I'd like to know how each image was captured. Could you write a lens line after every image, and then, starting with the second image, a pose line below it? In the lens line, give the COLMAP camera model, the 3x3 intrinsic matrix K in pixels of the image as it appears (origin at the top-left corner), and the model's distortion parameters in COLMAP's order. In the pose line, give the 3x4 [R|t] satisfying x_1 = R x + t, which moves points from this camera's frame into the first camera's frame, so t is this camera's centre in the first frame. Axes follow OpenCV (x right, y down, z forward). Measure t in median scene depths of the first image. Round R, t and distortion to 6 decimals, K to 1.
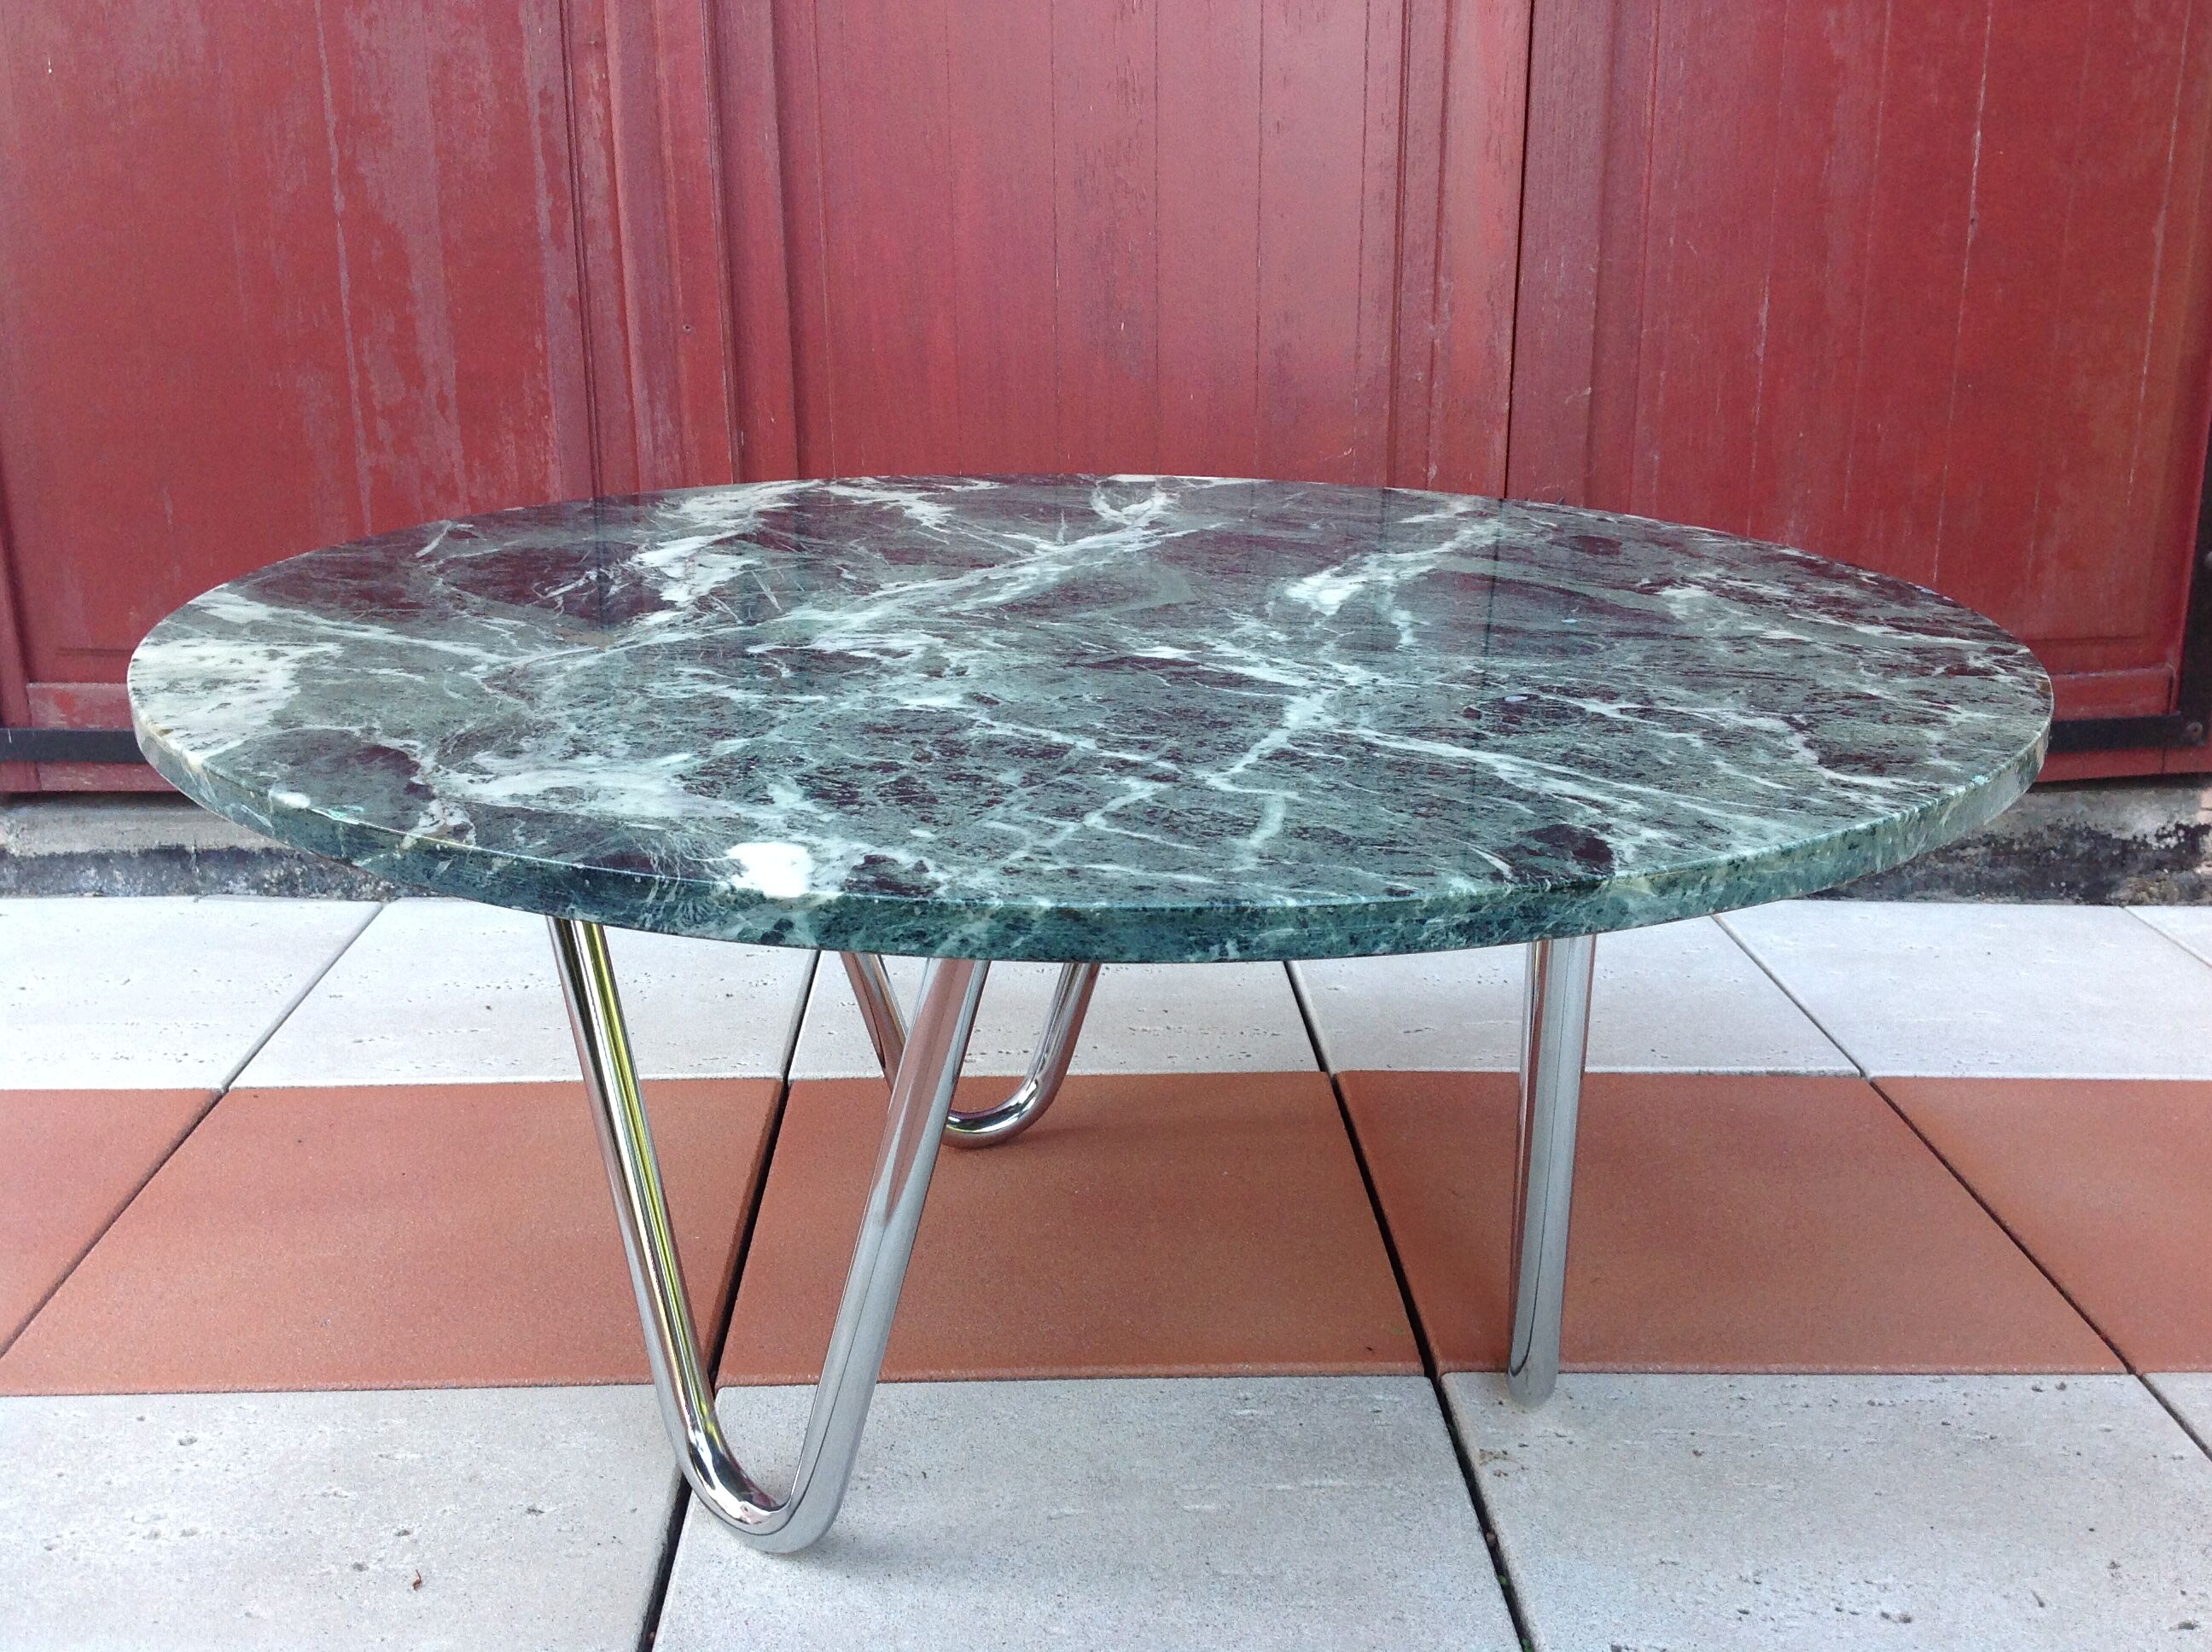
lens RADIAL K [[2072.1, 0, 1104.1], [0, 2072.1, 835.1], [0, 0, 1]] dist [0.132764, -0.299888]
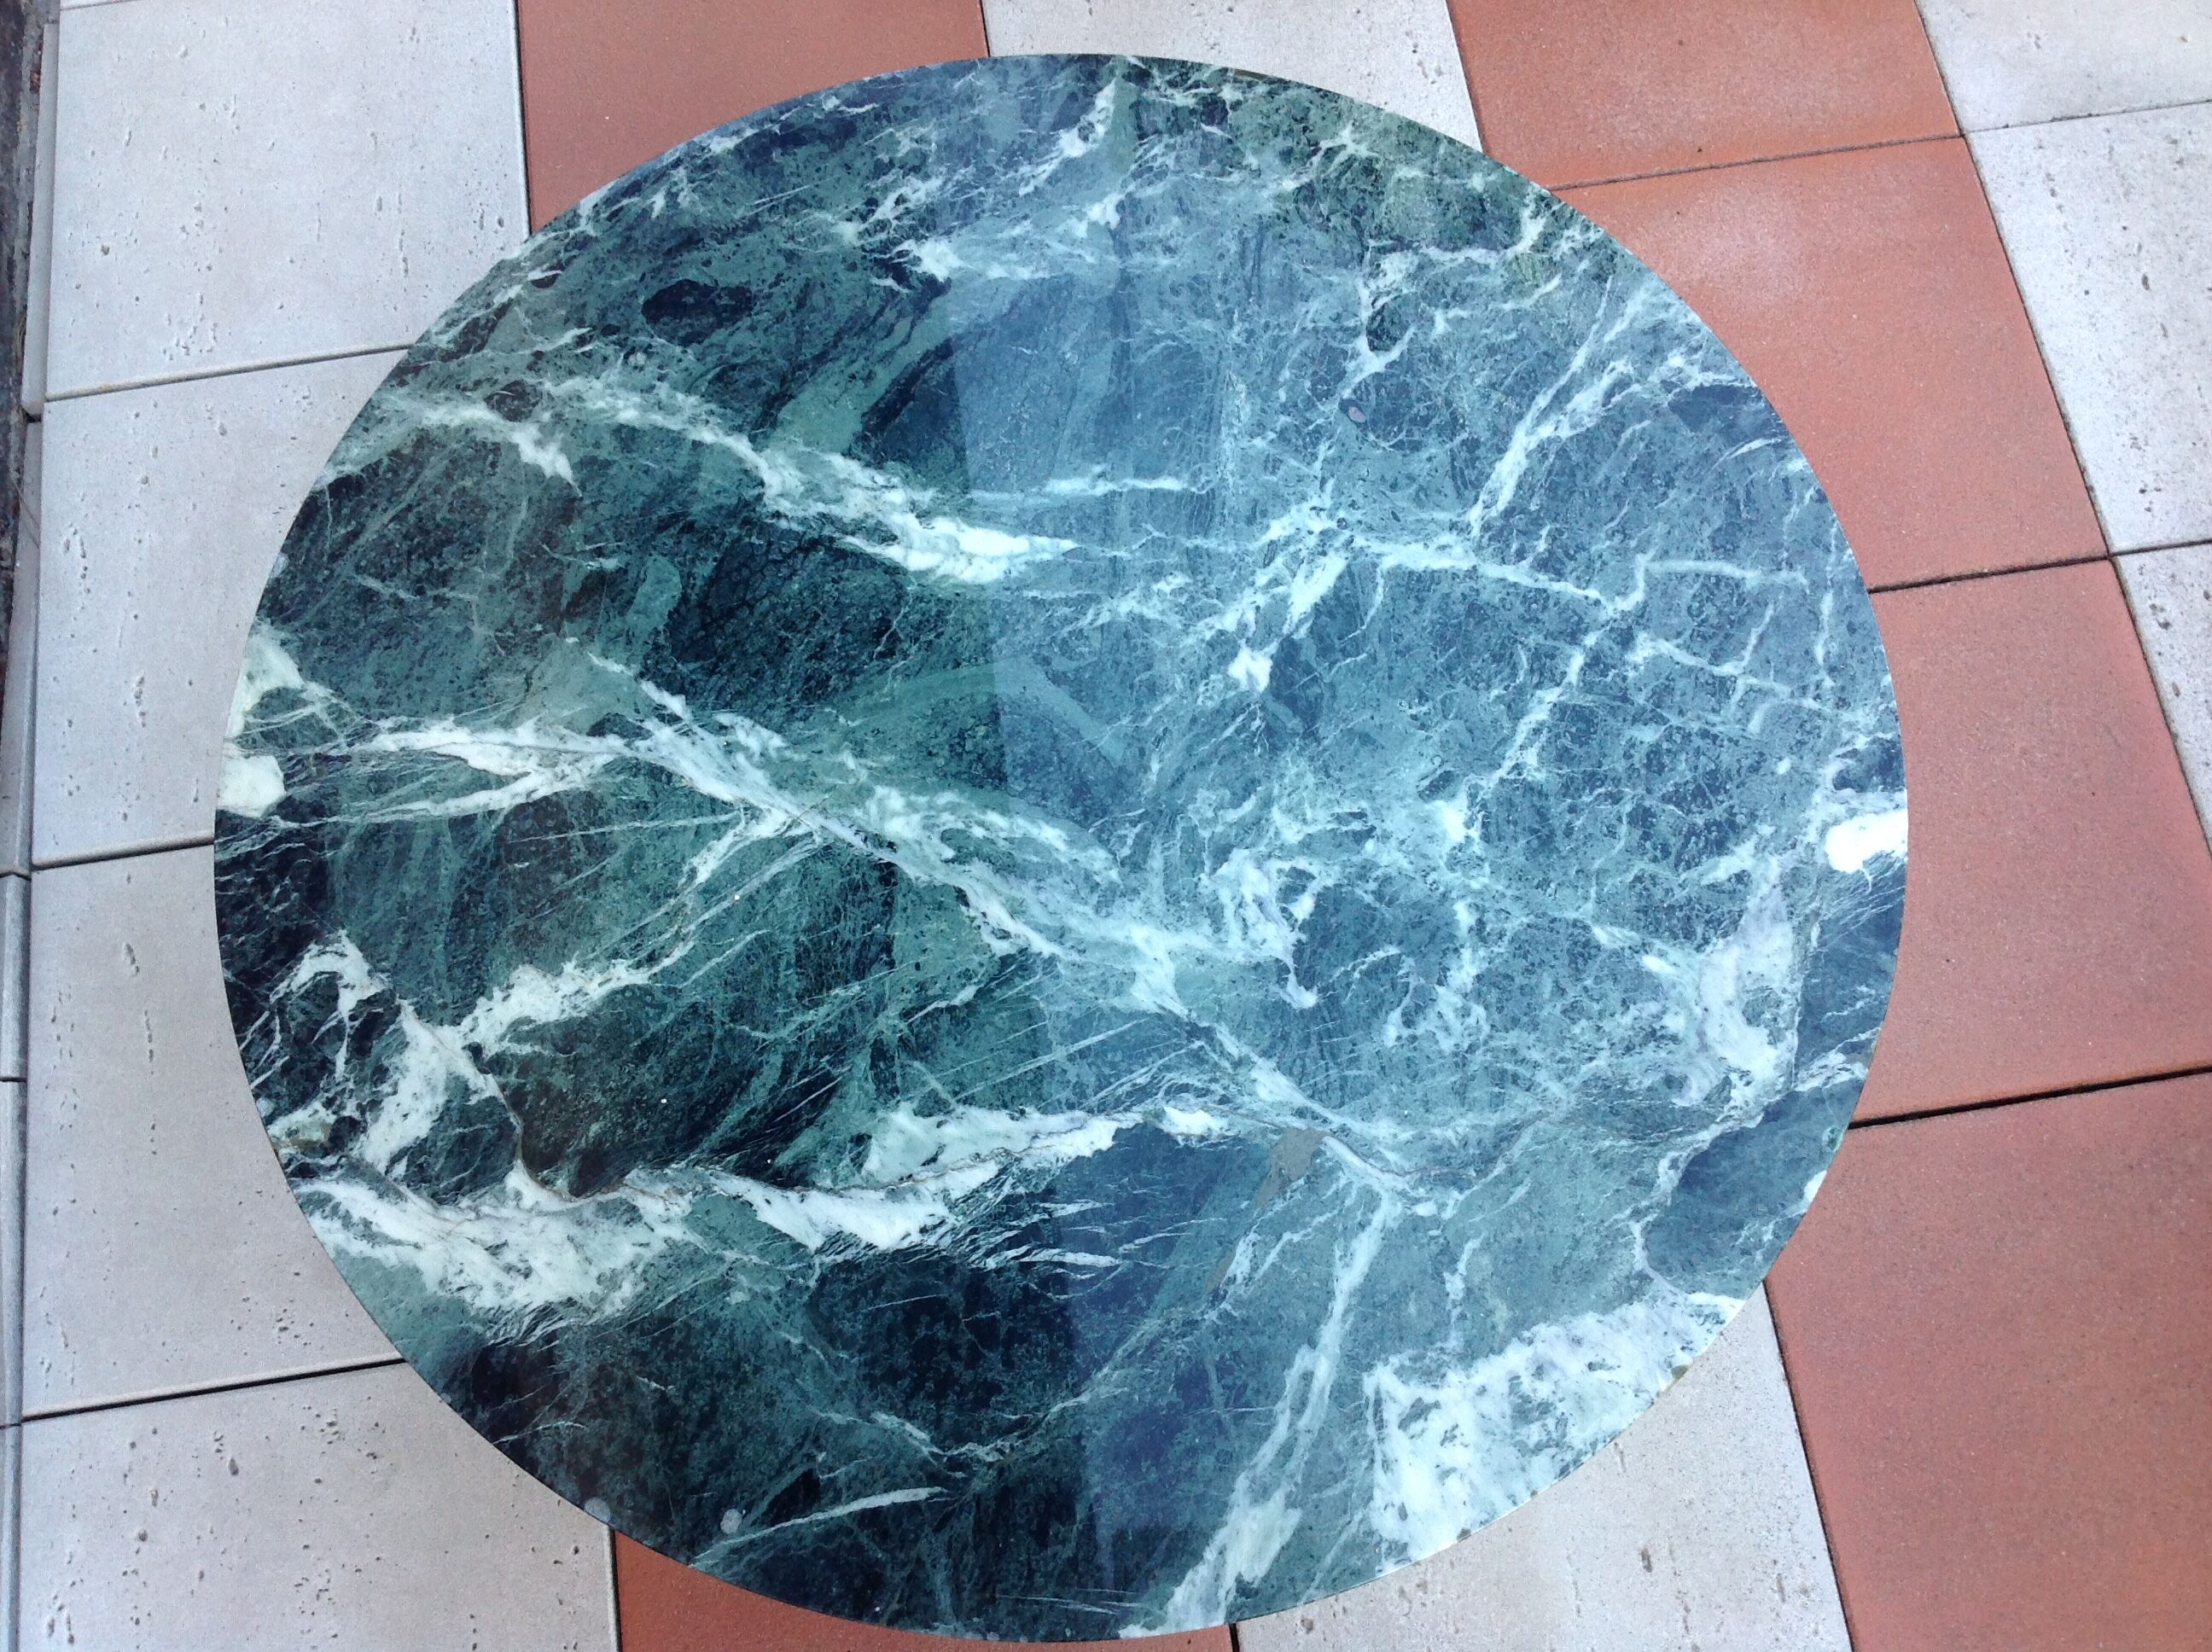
lens RADIAL K [[2244.4, 0, 1119.5], [0, 2244.4, 818.0], [0, 0, 1]] dist [0.155255, -0.391428]
pose [[-0.110996, -0.936808, 0.331770, -0.446133], [0.321645, 0.282003, 0.903891, -1.189318], [-0.940332, 0.207040, 0.270018, 0.715007]]
